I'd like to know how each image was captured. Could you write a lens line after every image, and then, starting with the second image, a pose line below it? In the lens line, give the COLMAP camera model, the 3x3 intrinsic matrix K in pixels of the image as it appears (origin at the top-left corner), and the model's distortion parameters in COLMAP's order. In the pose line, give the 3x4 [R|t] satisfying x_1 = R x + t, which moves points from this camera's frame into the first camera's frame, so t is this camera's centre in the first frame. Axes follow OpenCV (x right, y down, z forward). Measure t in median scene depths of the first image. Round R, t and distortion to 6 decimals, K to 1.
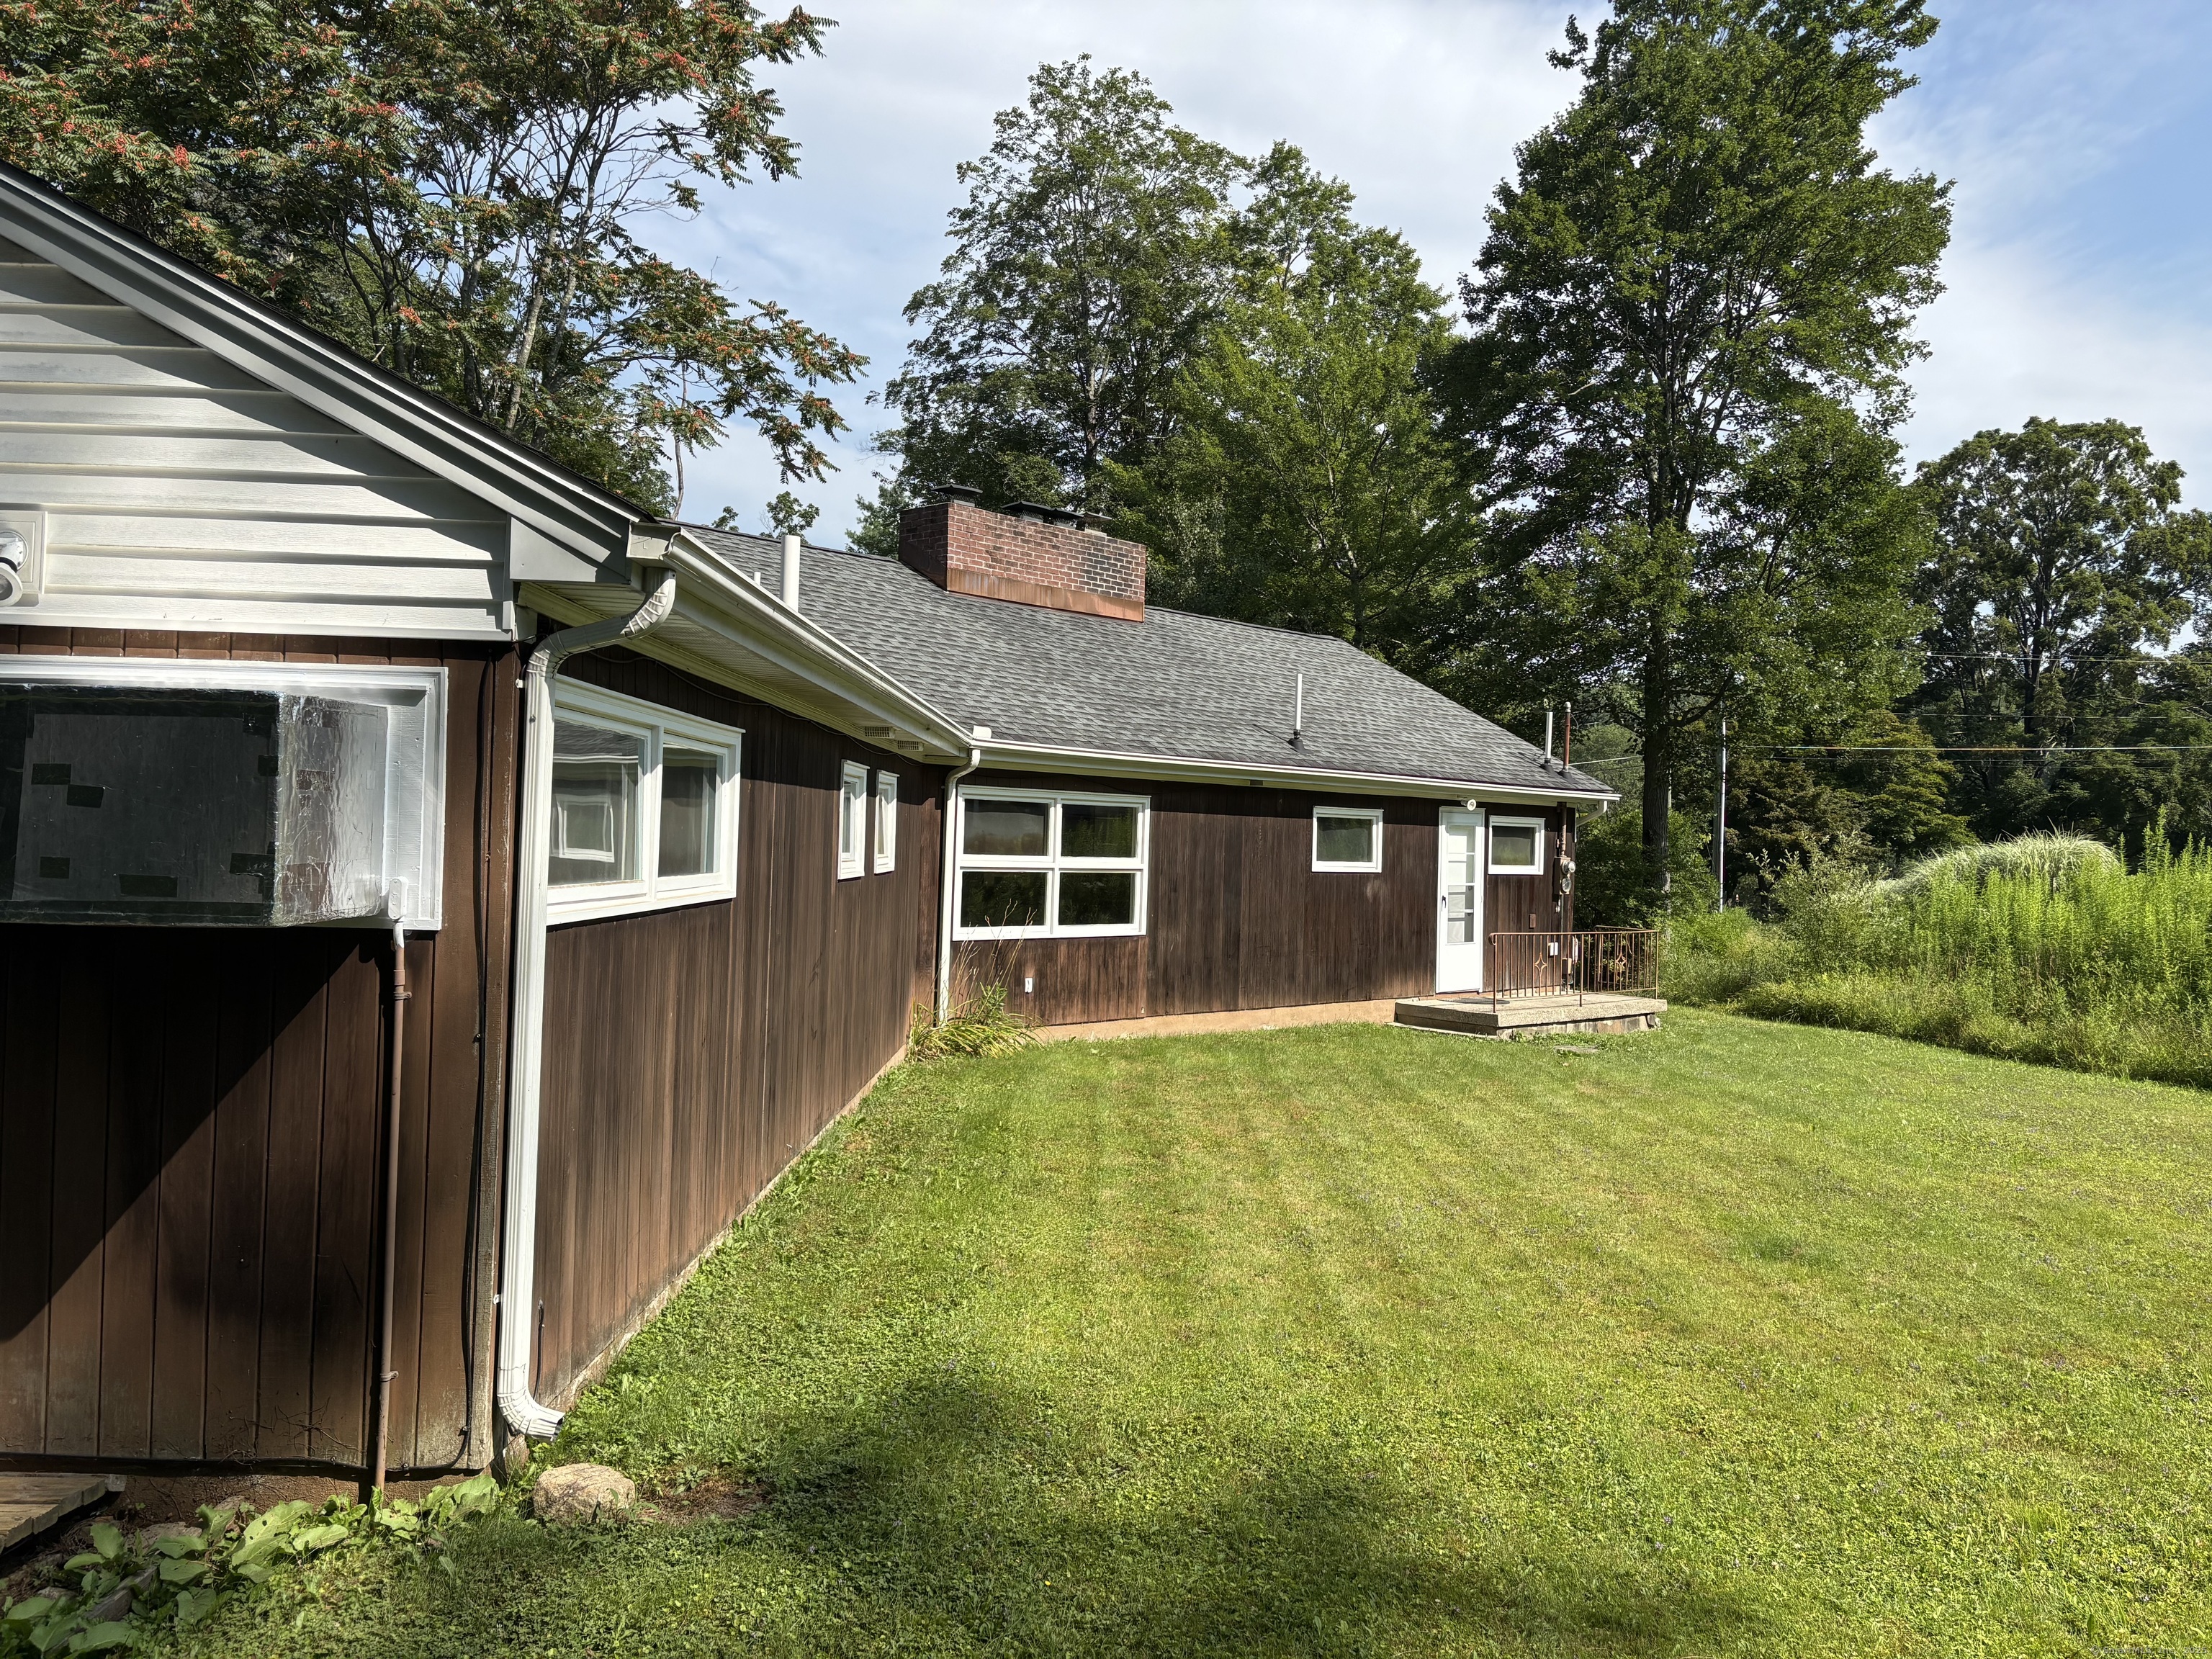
lens RADIAL K [[1652.1, 0, 1106.0], [0, 1652.1, 829.5], [0, 0, 1]] dist [0.106124, -0.115684]
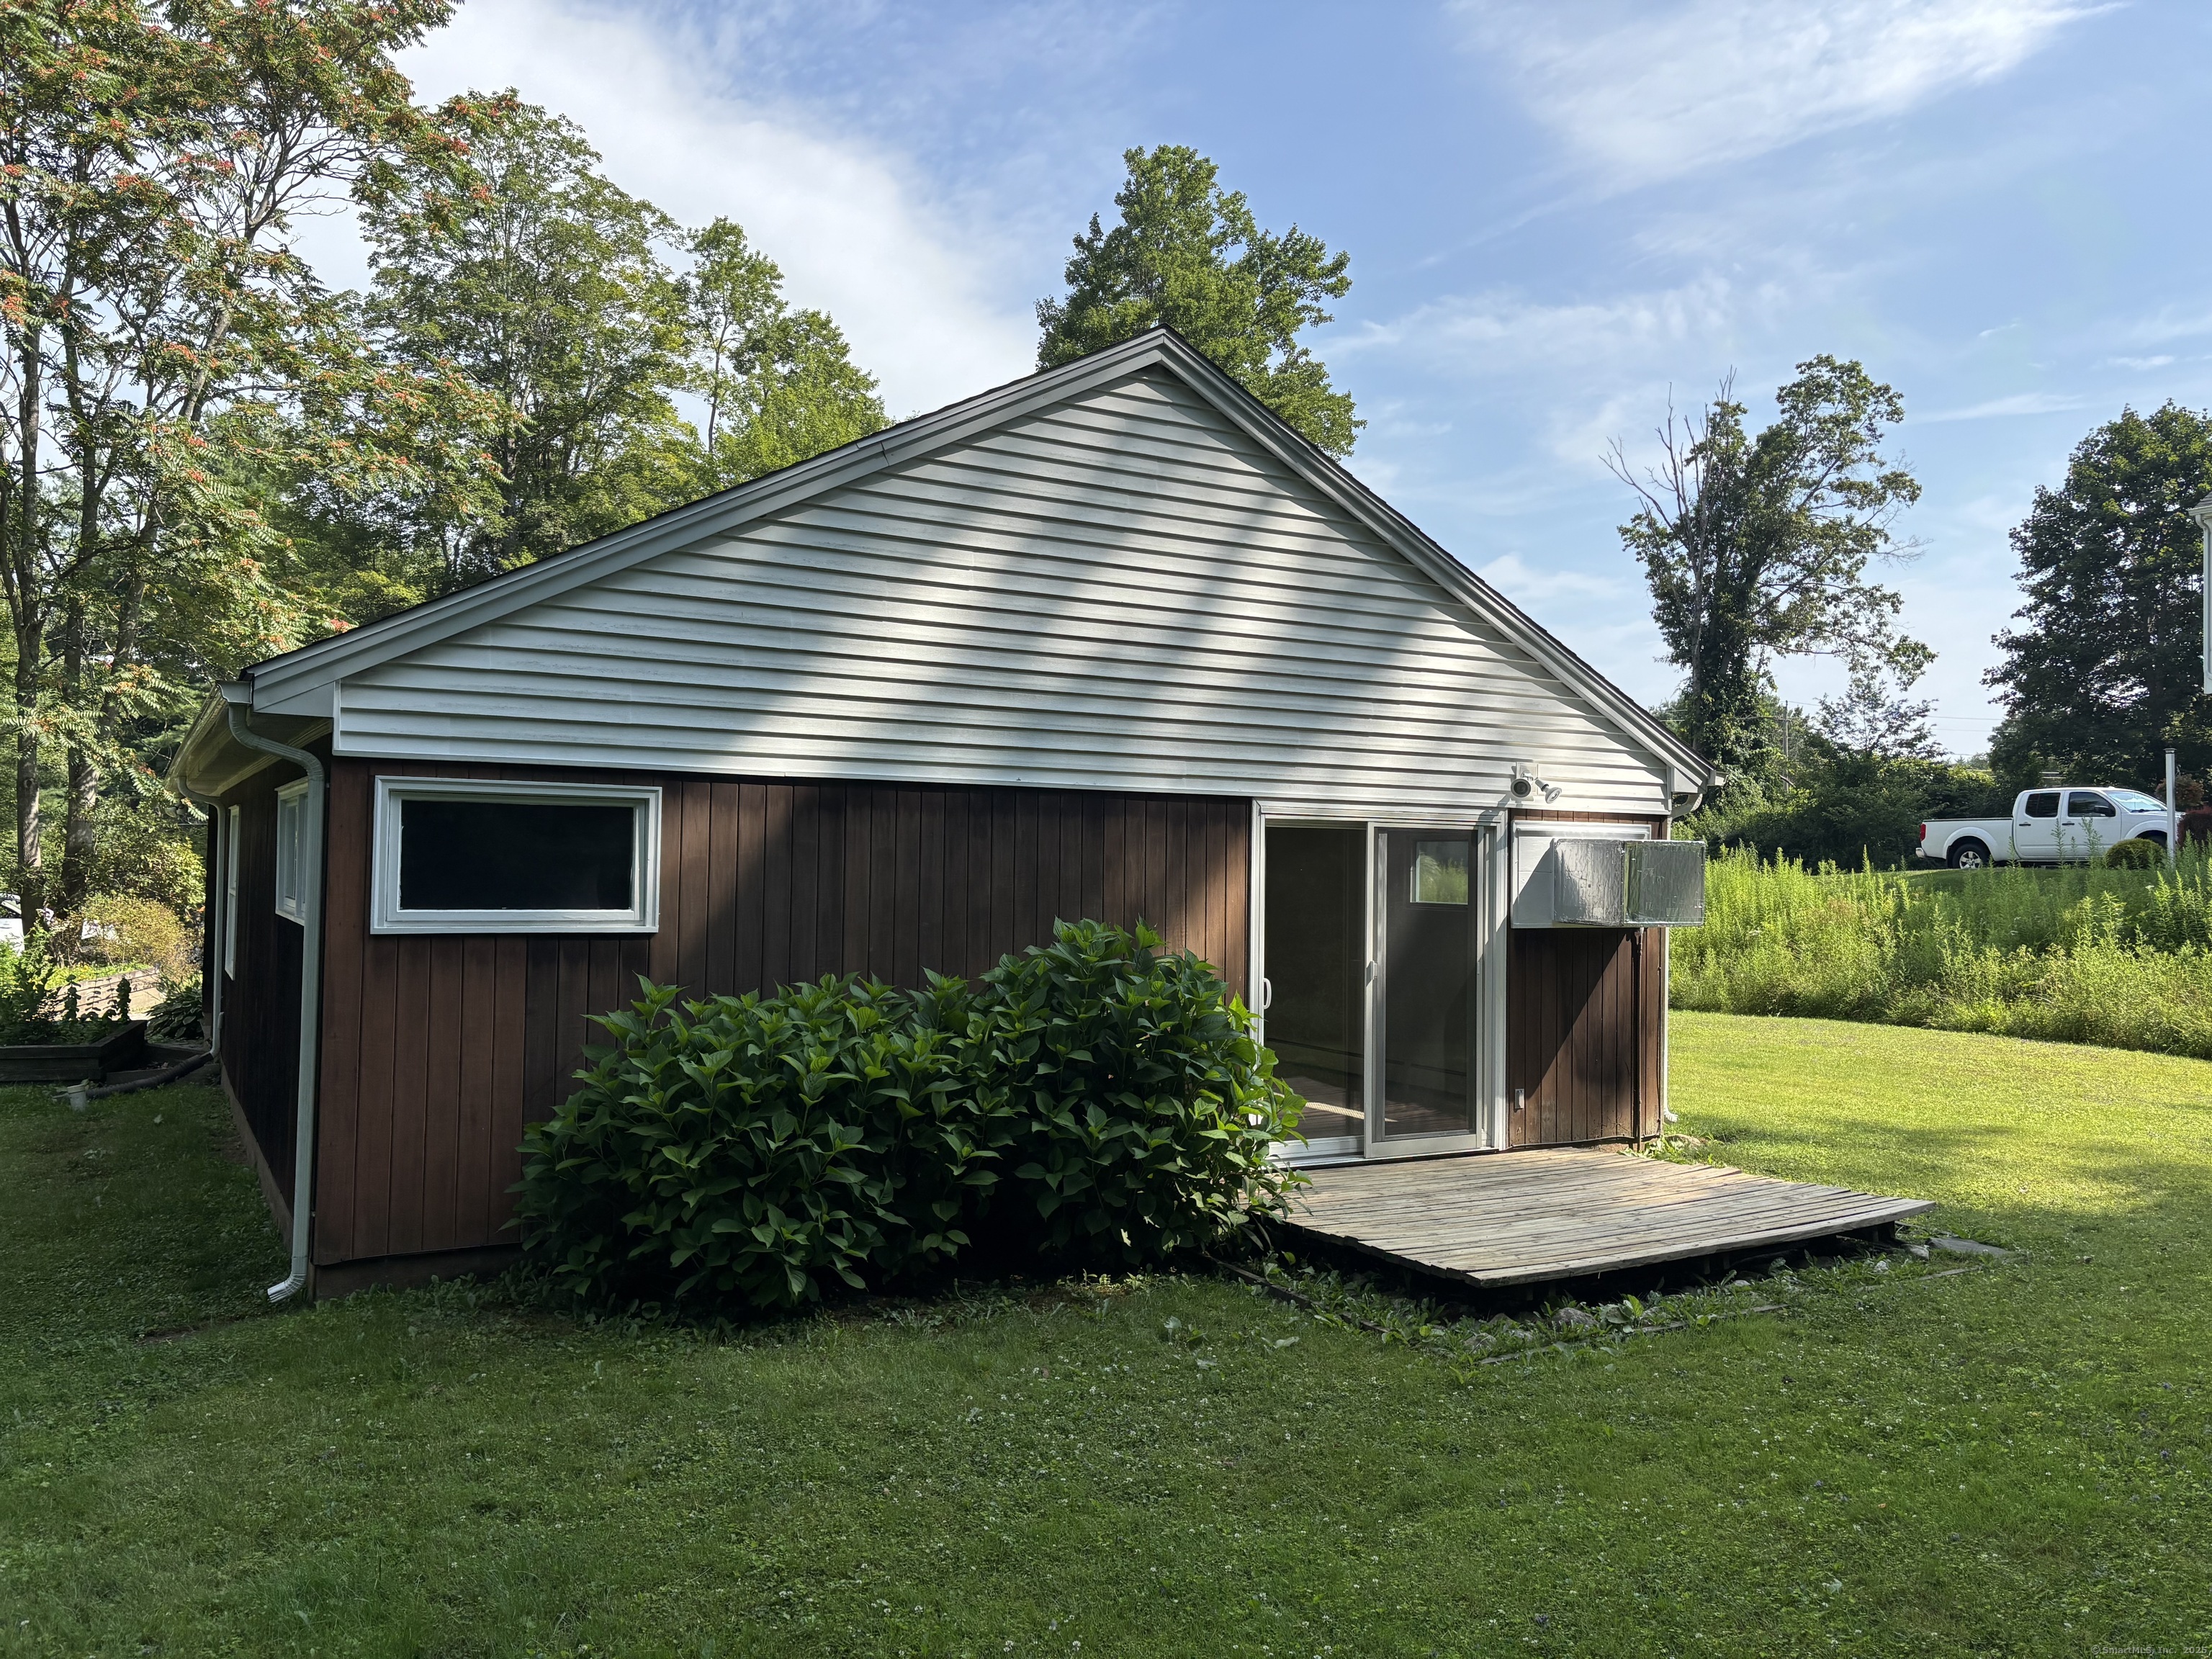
lens RADIAL K [[1677.5, 0, 1114.8], [0, 1677.5, 875.3], [0, 0, 1]] dist [0.038690, -0.032647]
pose [[0.865813, -0.021120, 0.499922, -0.235134], [0.010043, 0.999641, 0.024837, -0.009091], [-0.500267, -0.016483, 0.865714, -0.080332]]
